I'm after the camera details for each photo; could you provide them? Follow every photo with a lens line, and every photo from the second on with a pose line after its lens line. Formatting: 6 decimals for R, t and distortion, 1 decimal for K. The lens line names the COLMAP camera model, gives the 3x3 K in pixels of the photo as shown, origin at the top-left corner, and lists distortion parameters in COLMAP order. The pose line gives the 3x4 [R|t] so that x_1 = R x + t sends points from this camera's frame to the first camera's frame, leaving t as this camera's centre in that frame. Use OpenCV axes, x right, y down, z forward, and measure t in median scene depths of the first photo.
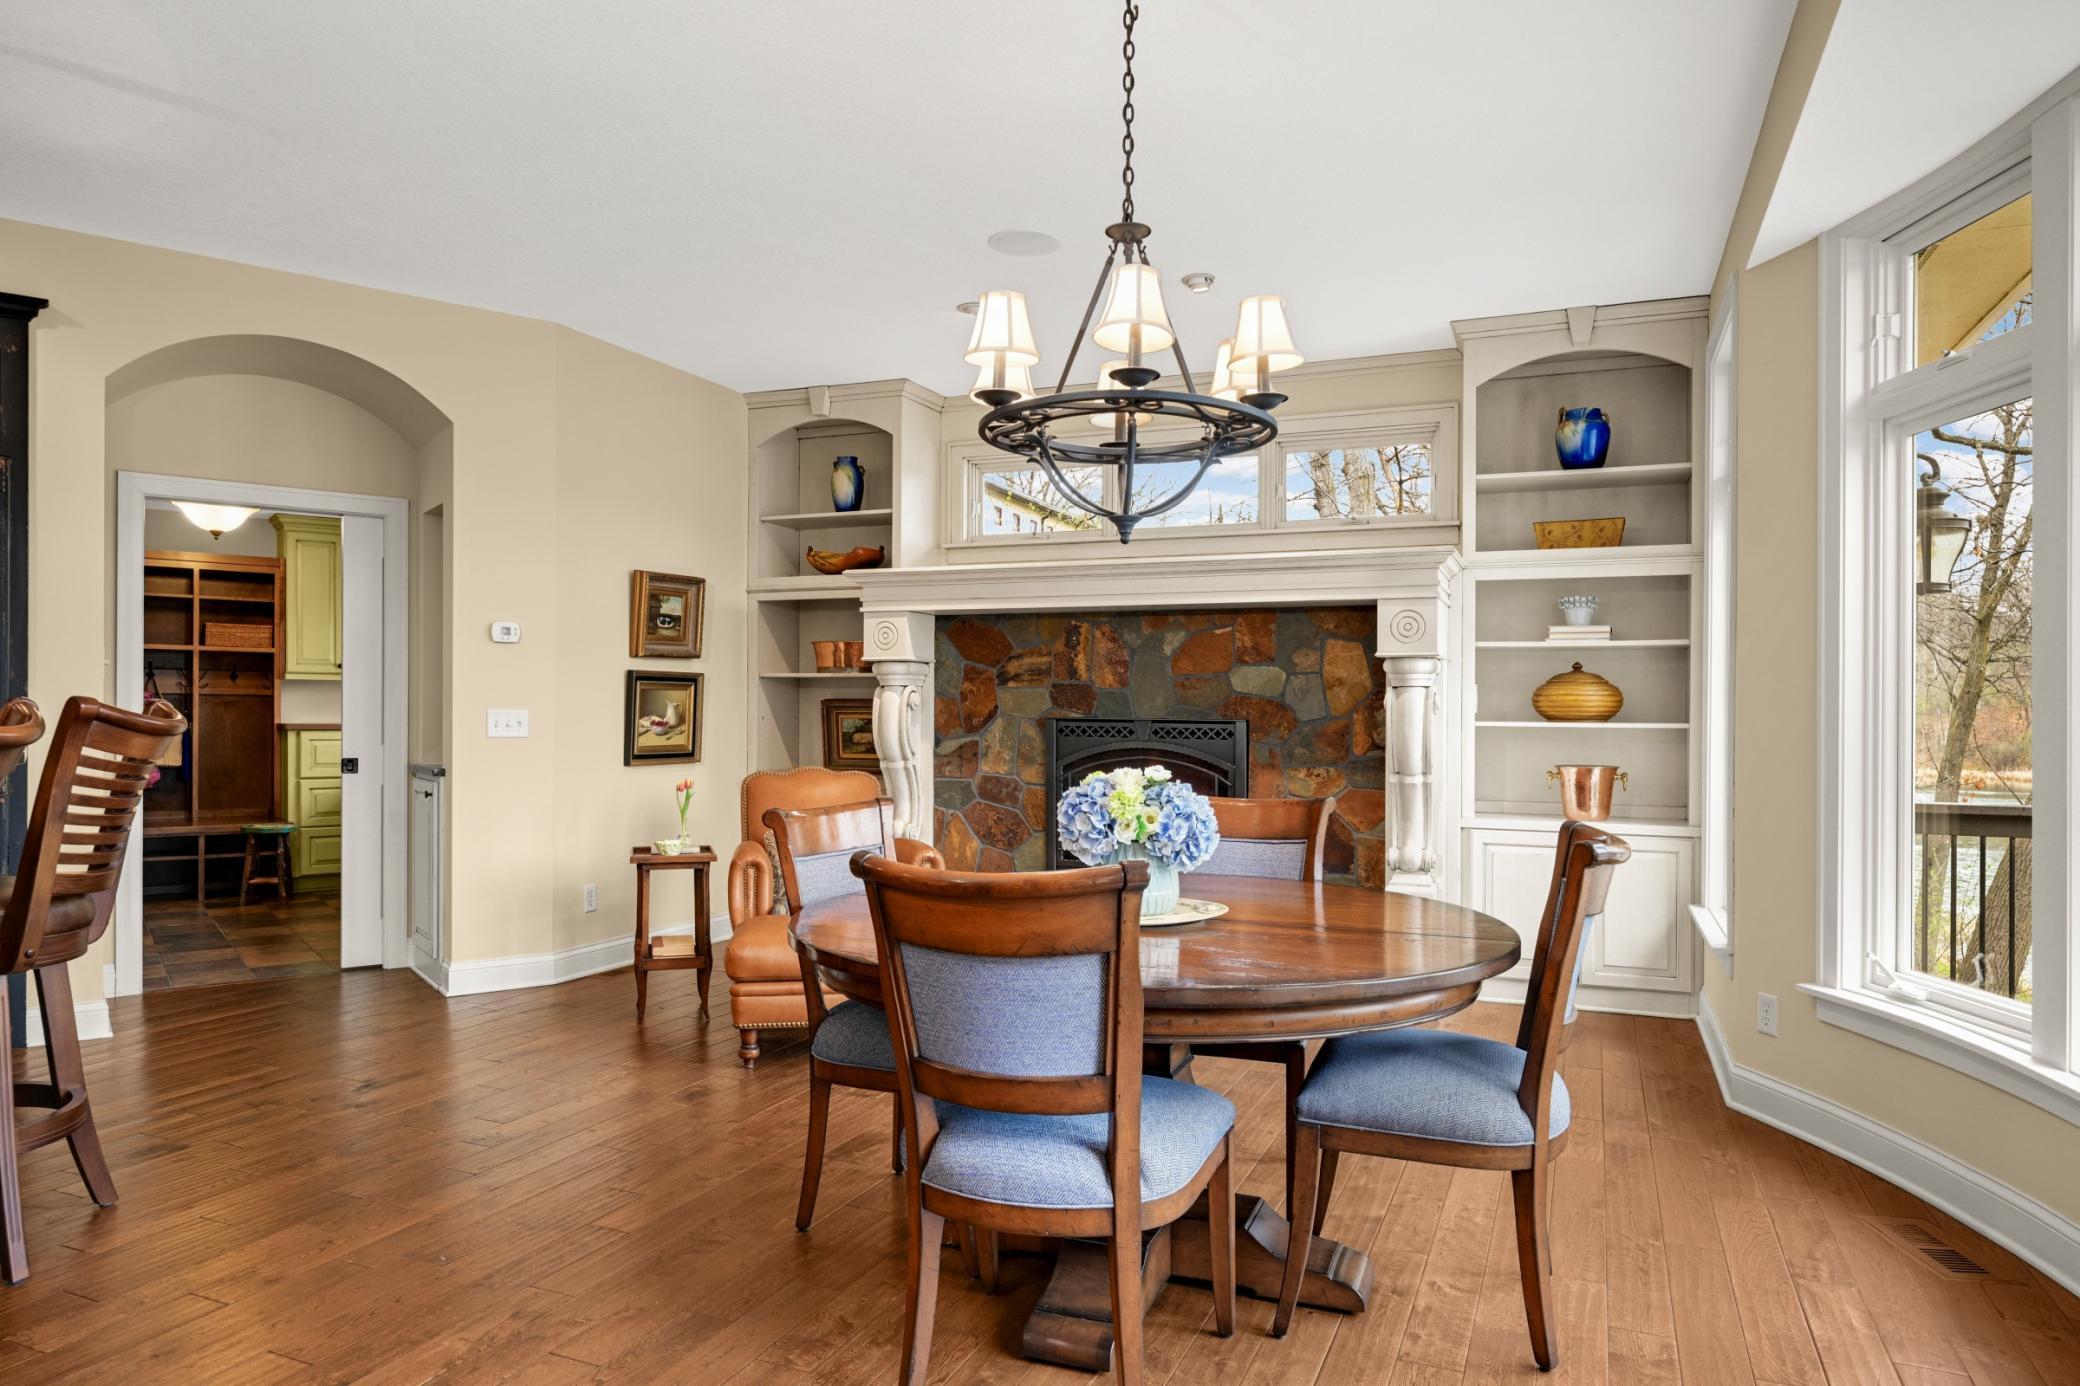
lens RADIAL K [[1308.7, 0, 1046.2], [0, 1308.7, 721.4], [0, 0, 1]] dist [-0.001046, 0.000012]
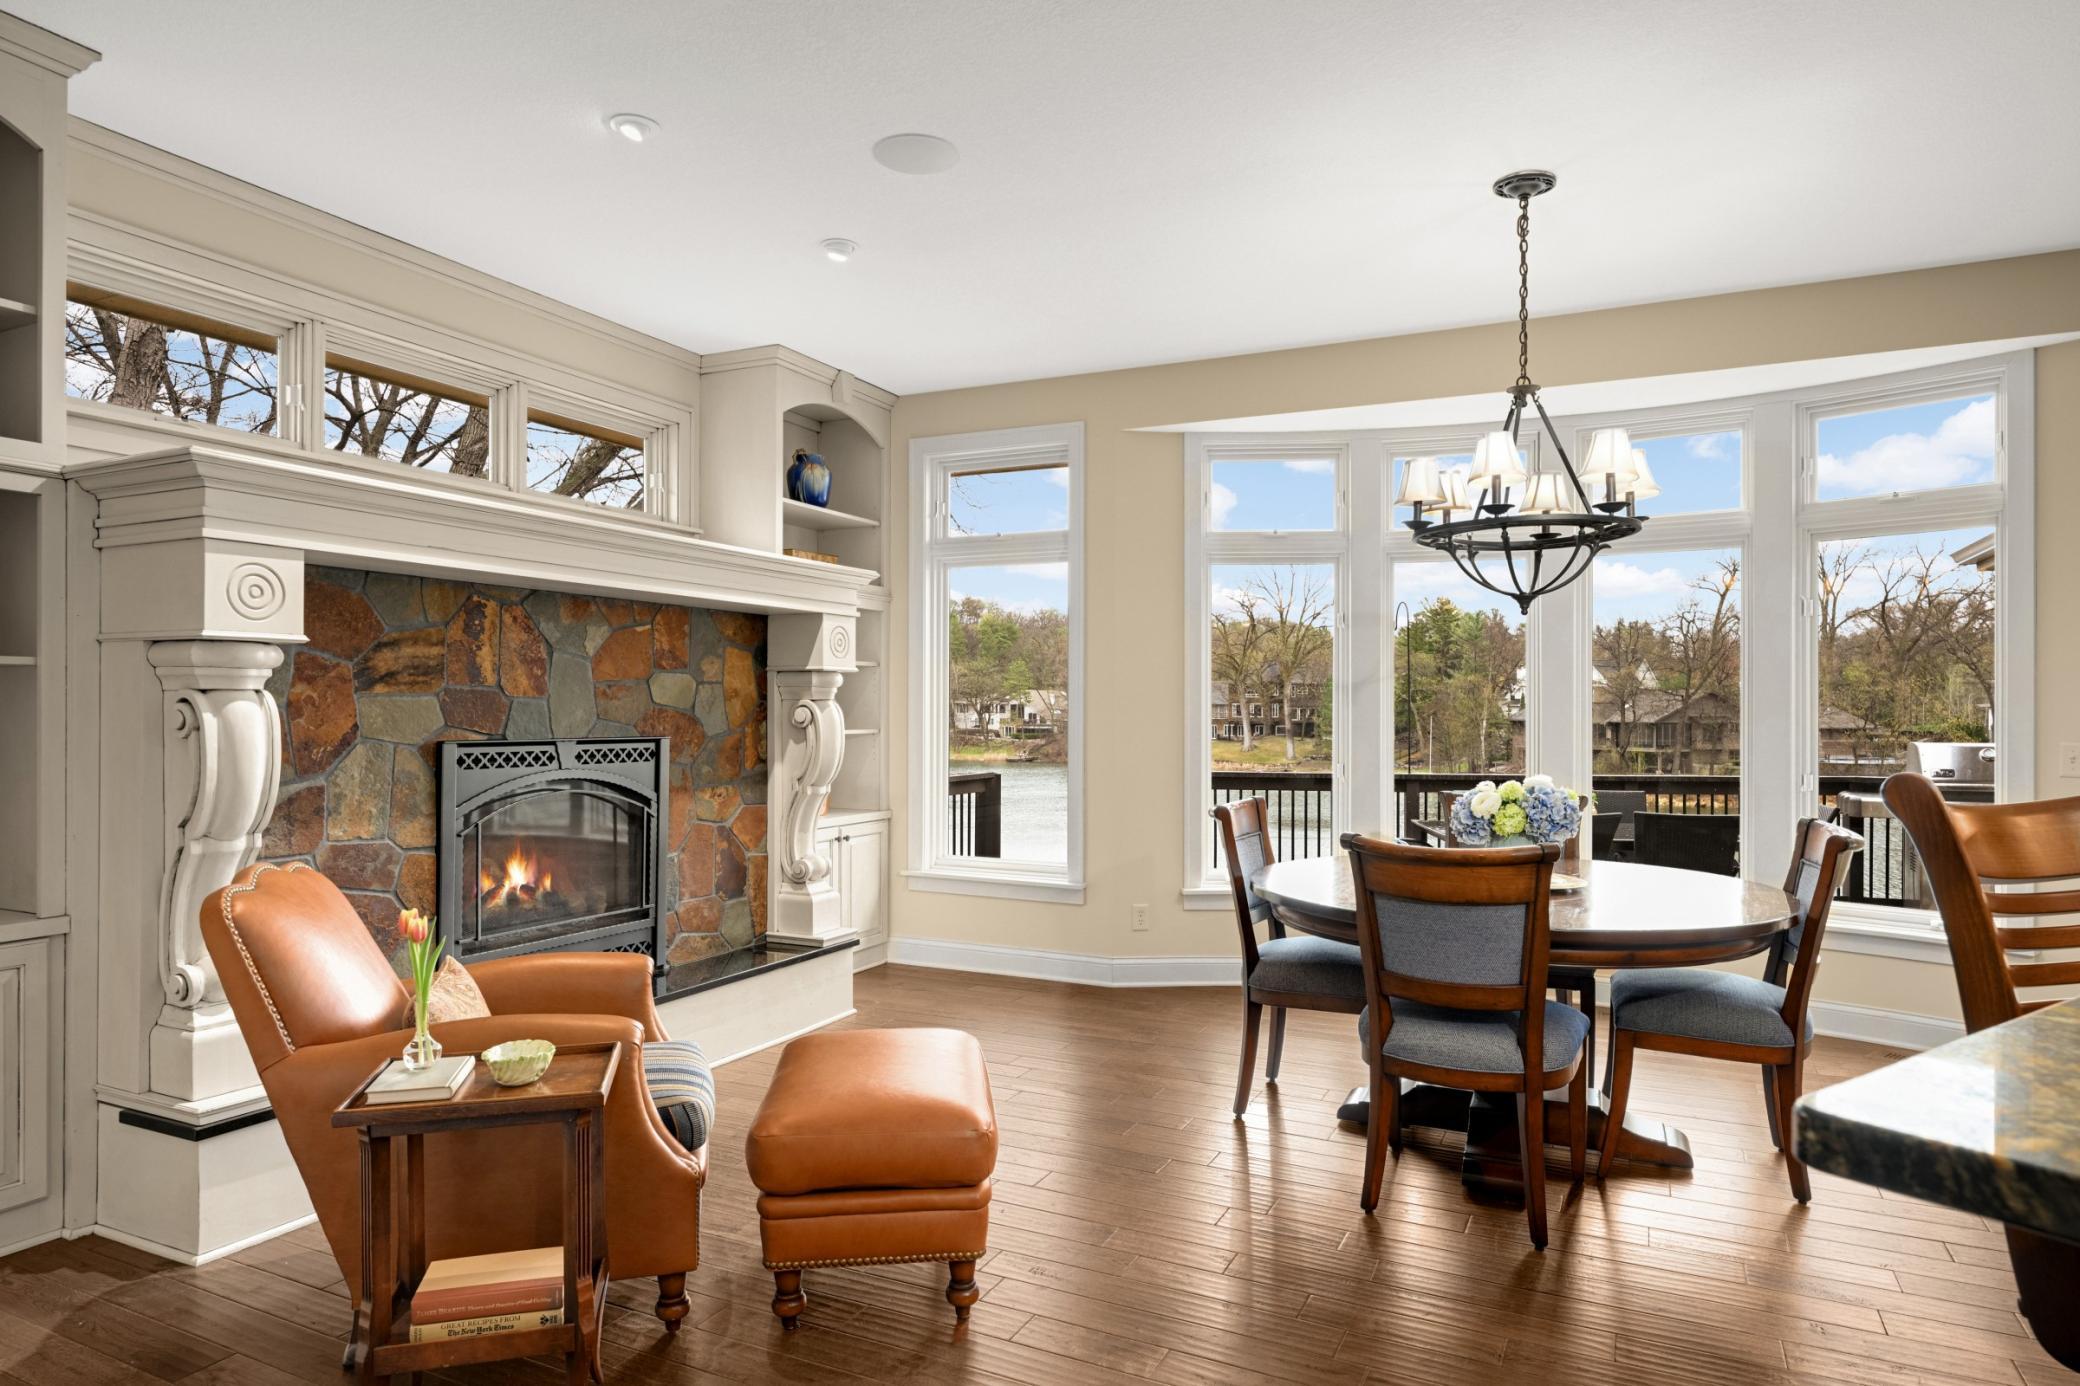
lens RADIAL K [[1224.1, 0, 1040.0], [0, 1224.1, 693.0], [0, 0, 1]] dist [-0.004318, -0.002693]
pose [[0.059477, 0.004400, 0.998220, -0.609199], [0.002374, 0.999987, -0.004549, -0.024590], [-0.998227, 0.002641, 0.059466, 0.701579]]
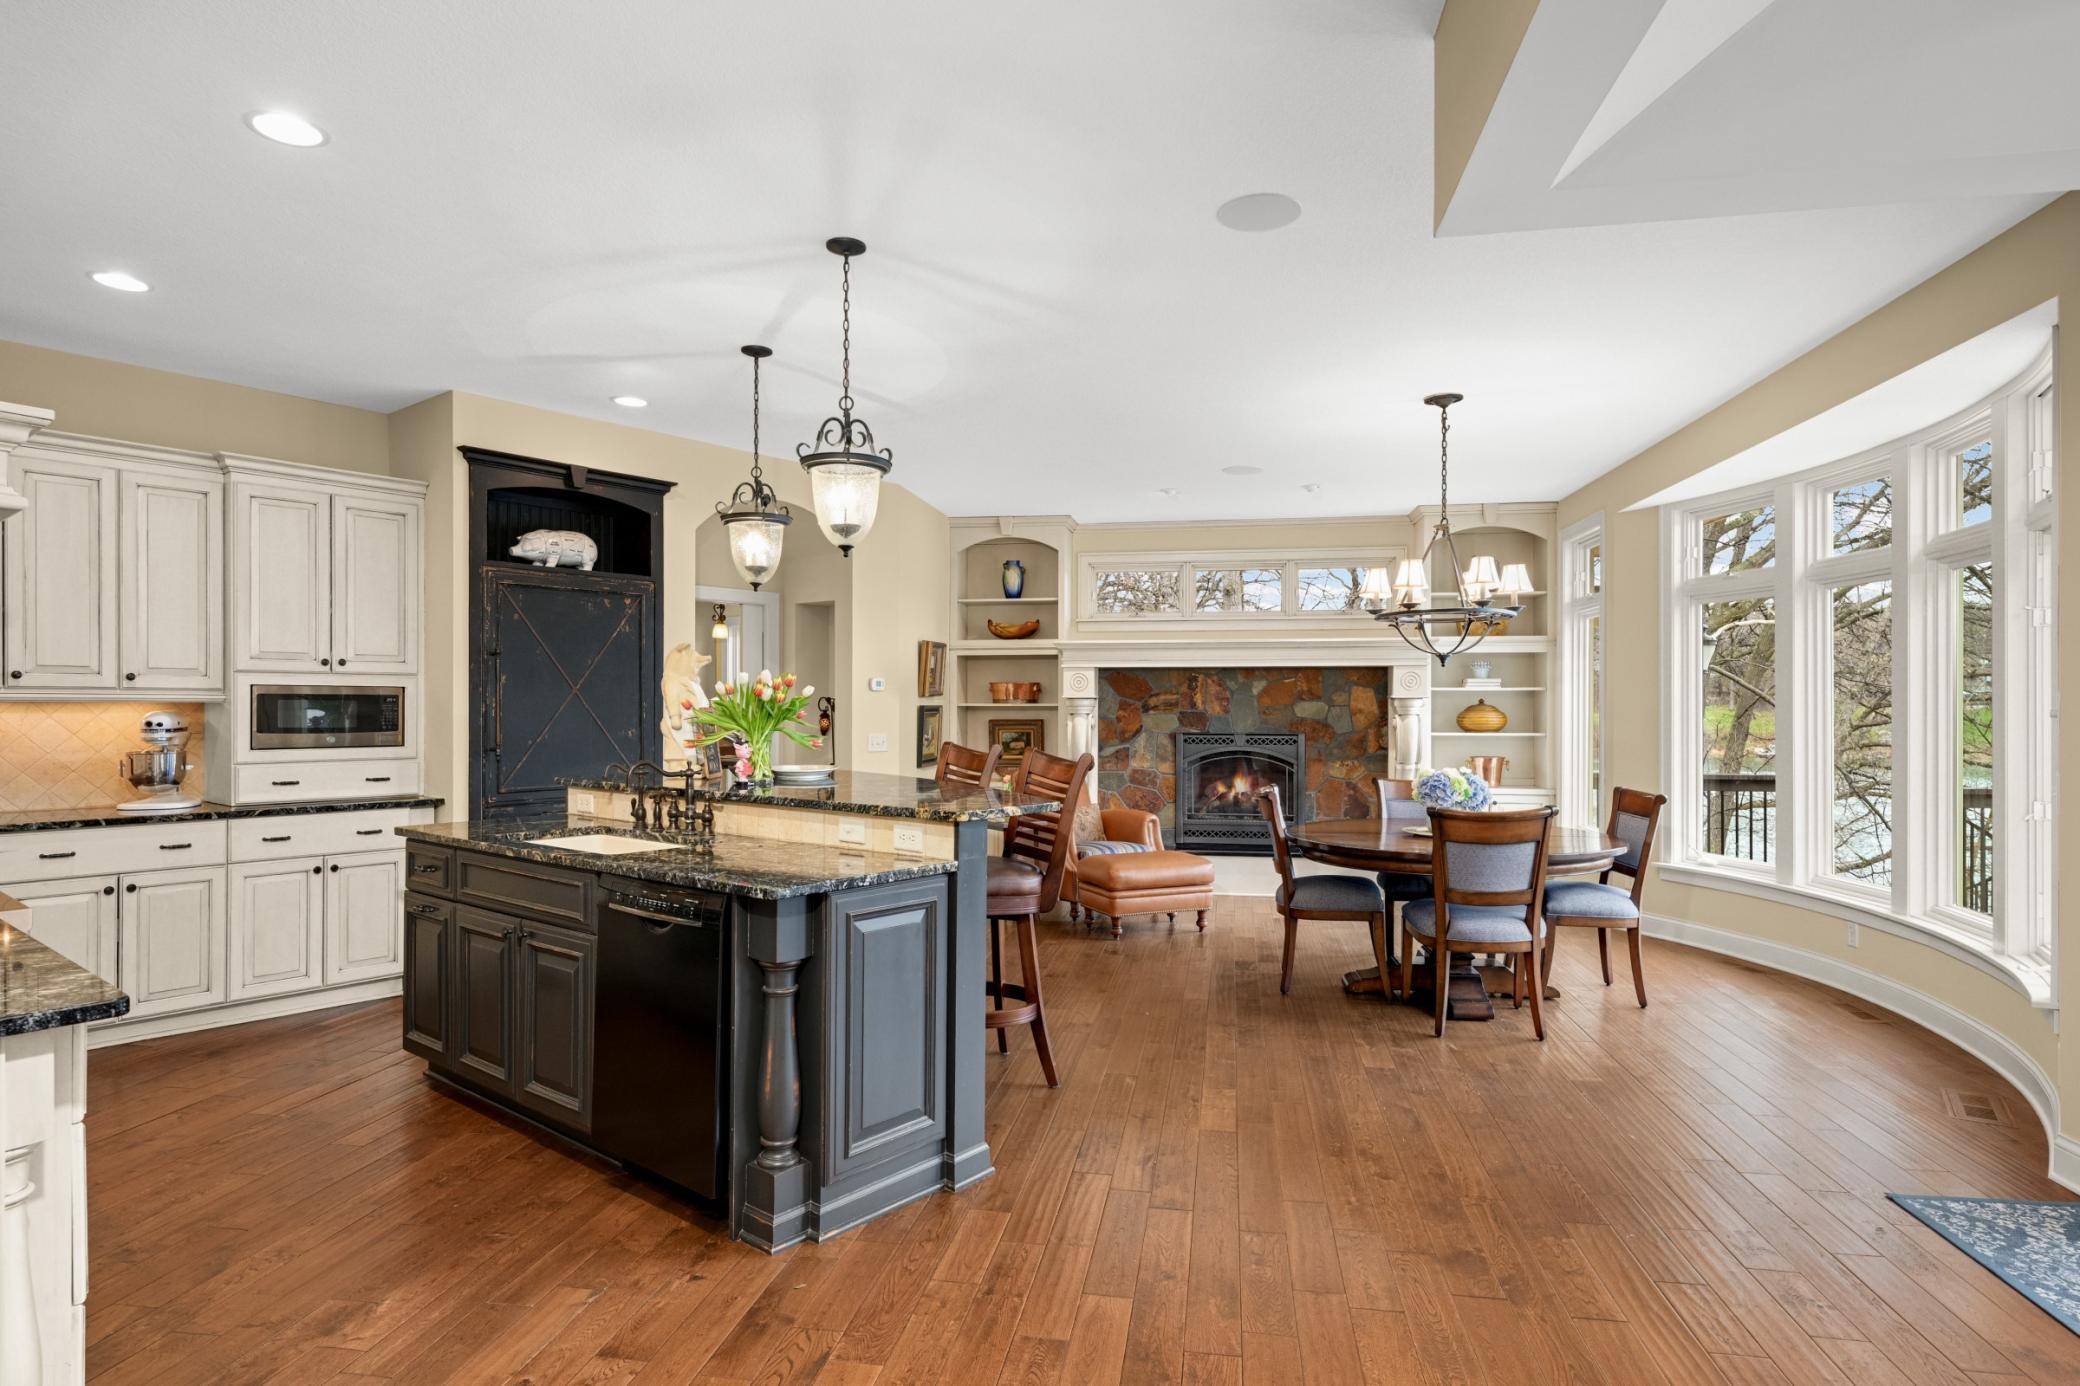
lens RADIAL K [[1133.6, 0, 1039.2], [0, 1133.6, 735.2], [0, 0, 1]] dist [0.000840, 0.000083]
pose [[0.970793, -0.013949, 0.239512, -0.525569], [0.009347, 0.999749, 0.020340, -0.031318], [-0.239736, -0.017507, 0.970680, -0.340579]]
